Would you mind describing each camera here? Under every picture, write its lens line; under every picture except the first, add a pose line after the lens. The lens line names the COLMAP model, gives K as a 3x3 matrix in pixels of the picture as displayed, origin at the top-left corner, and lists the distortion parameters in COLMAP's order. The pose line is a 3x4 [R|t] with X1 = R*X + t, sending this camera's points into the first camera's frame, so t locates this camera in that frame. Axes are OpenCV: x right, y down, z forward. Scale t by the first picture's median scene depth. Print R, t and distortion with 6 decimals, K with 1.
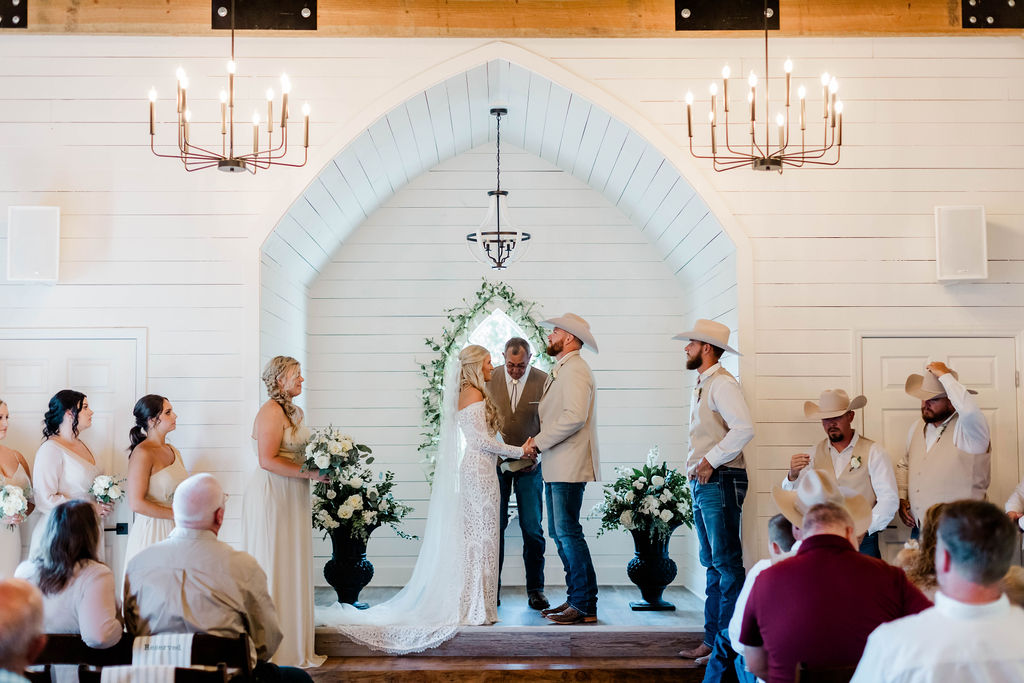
lens RADIAL K [[1462.7, 0, 512.0], [0, 1462.7, 341.5], [0, 0, 1]] dist [0.037386, -0.070816]
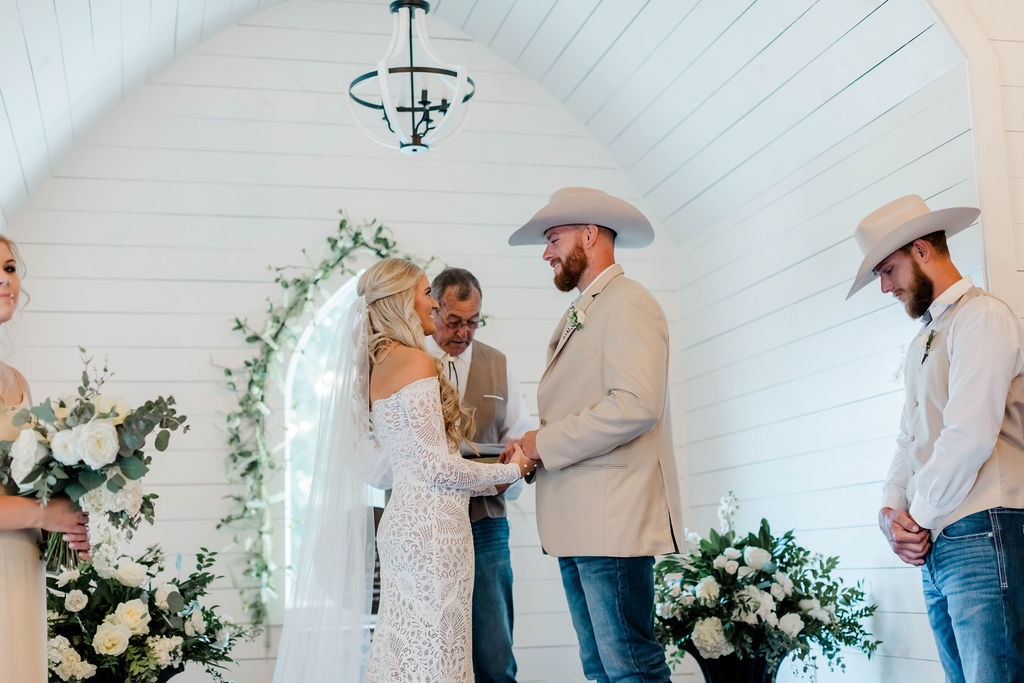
lens RADIAL K [[1462.7, 0, 512.0], [0, 1462.7, 341.5], [0, 0, 1]] dist [0.037386, -0.070816]
pose [[0.972933, 0.012471, 0.230750, -0.097914], [0.011320, 0.994772, -0.101493, 0.072730], [-0.230809, 0.101358, 0.967705, 0.534932]]
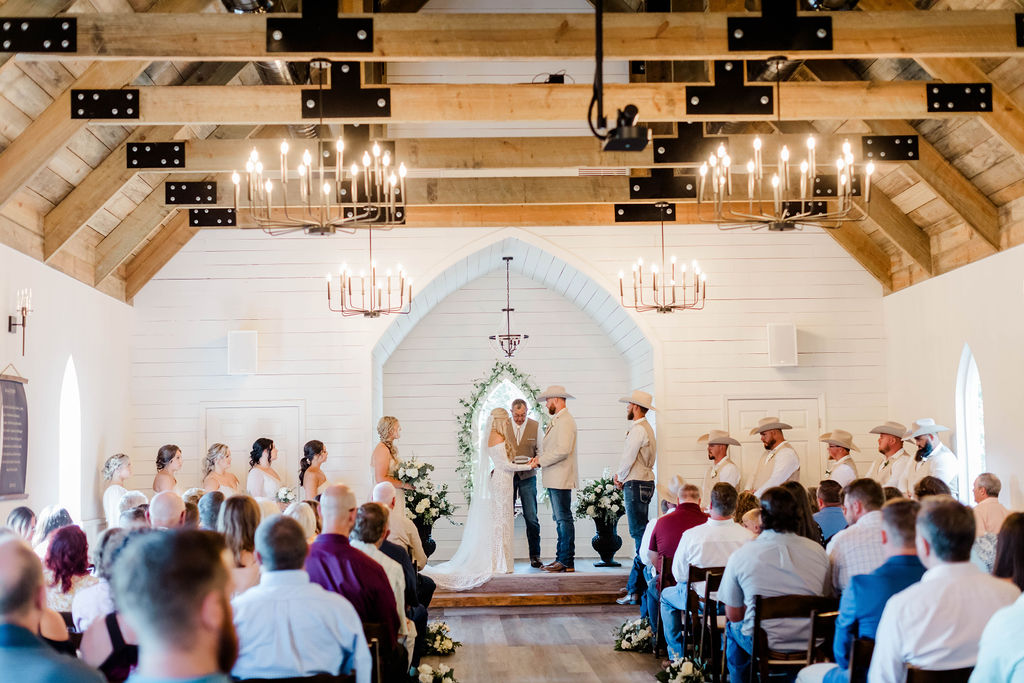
lens RADIAL K [[1462.7, 0, 512.0], [0, 1462.7, 341.5], [0, 0, 1]] dist [0.037386, -0.070816]
pose [[0.999658, -0.012549, 0.022953, -0.045129], [0.012971, 0.999748, -0.018341, -0.039369], [-0.022717, 0.018633, 0.999568, -0.638036]]
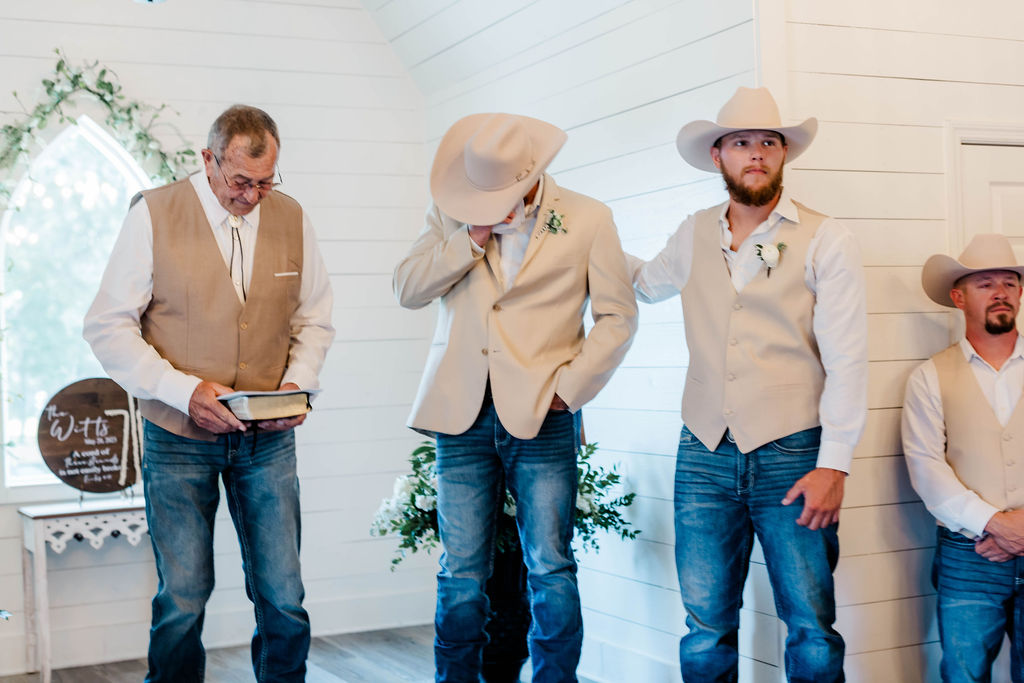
lens RADIAL K [[1462.7, 0, 512.0], [0, 1462.7, 341.5], [0, 0, 1]] dist [0.037386, -0.070816]
pose [[0.905776, -0.025591, 0.422984, -0.108824], [0.006460, 0.998893, 0.046602, 0.038229], [-0.423708, -0.039479, 0.904938, 0.565326]]
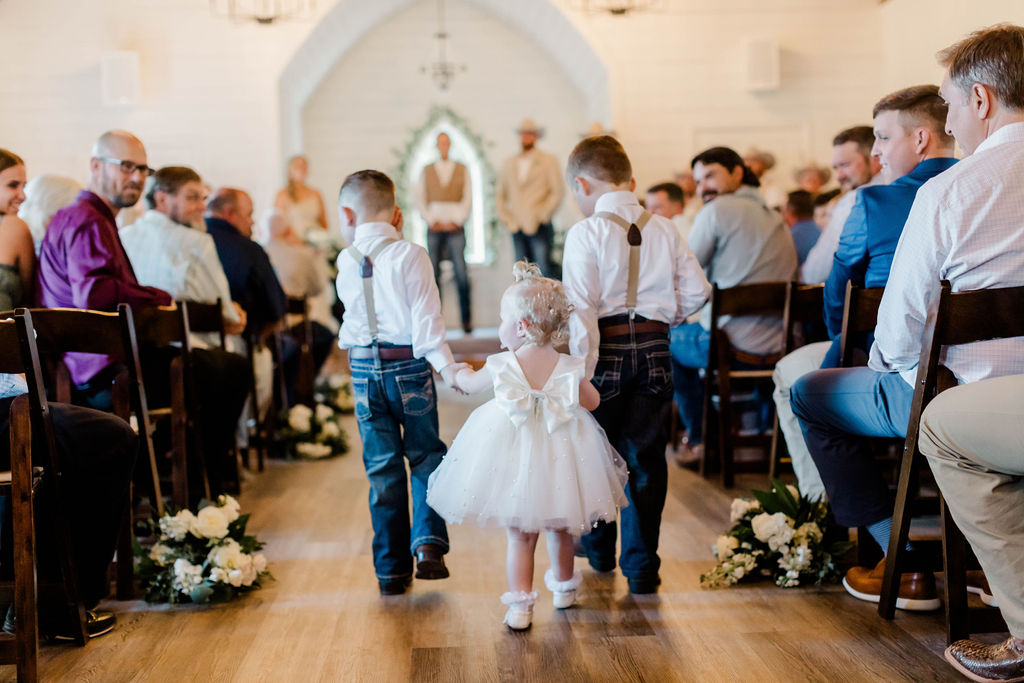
lens RADIAL K [[1463.0, 0, 500.1], [0, 1463.0, 367.1], [0, 0, 1]] dist [0.034113, -0.058420]
pose [[0.999292, -0.027719, 0.025435, 0.001669], [0.024447, 0.992355, 0.120972, 0.044278], [-0.028594, -0.120265, 0.992330, -0.424268]]
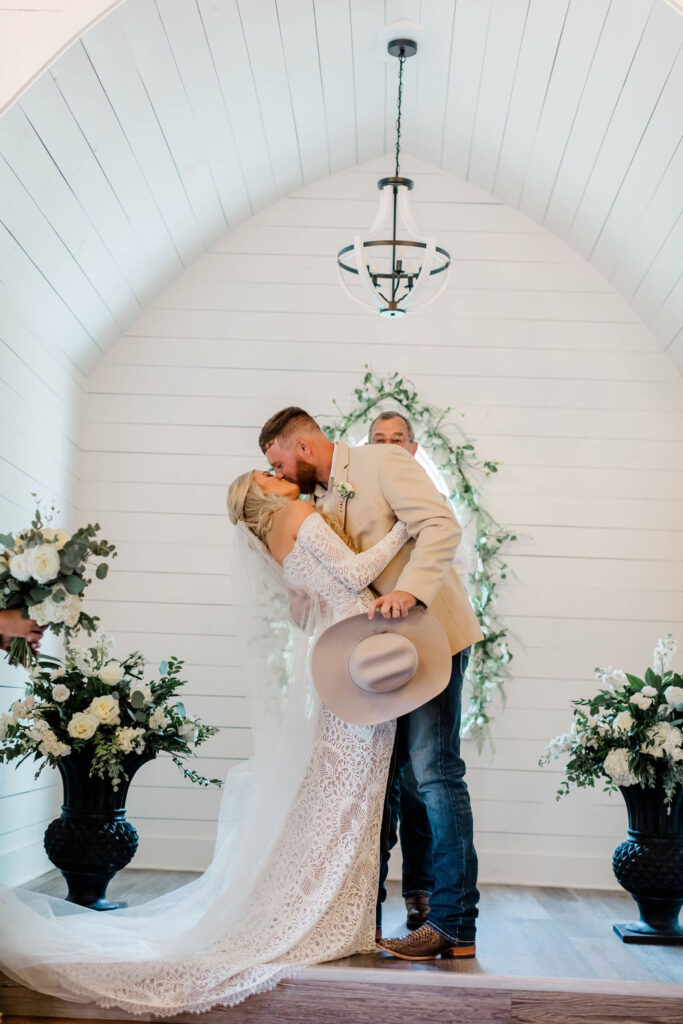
lens RADIAL K [[1462.7, 0, 341.5], [0, 1462.7, 512.0], [0, 0, 1]] dist [0.037386, -0.070816]
pose [[0.998212, 0.035865, -0.047823, 0.001390], [-0.039309, 0.996547, -0.073137, 0.073076], [0.045035, 0.074886, 0.996175, 0.464913]]
